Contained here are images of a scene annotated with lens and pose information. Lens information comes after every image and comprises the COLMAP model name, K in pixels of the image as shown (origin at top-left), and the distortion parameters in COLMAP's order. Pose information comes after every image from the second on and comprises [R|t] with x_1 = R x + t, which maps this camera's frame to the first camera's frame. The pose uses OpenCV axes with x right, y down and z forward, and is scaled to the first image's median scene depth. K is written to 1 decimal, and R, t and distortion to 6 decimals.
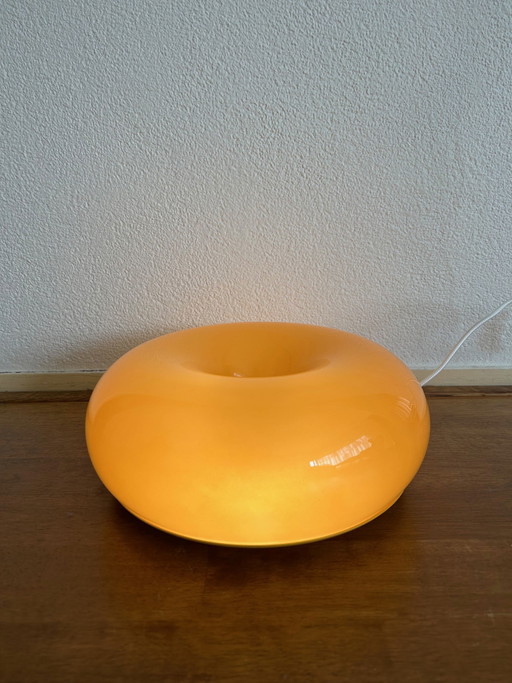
lens RADIAL K [[521.8, 0, 260.6], [0, 521.8, 344.1], [0, 0, 1]] dist [0.001053, -0.013513]
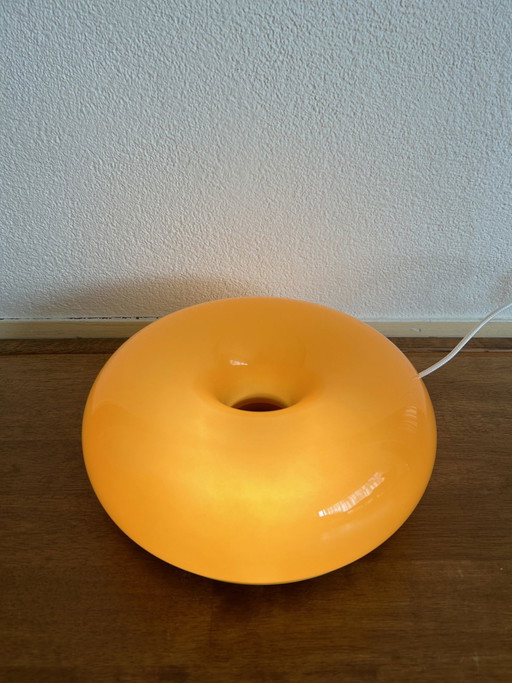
lens RADIAL K [[521.8, 0, 260.6], [0, 521.8, 344.1], [0, 0, 1]] dist [0.001053, -0.013513]
pose [[0.999575, 0.013277, 0.025969, -0.022928], [-0.020543, 0.952531, 0.303747, -0.217093], [-0.020703, -0.304152, 0.952399, 0.088723]]
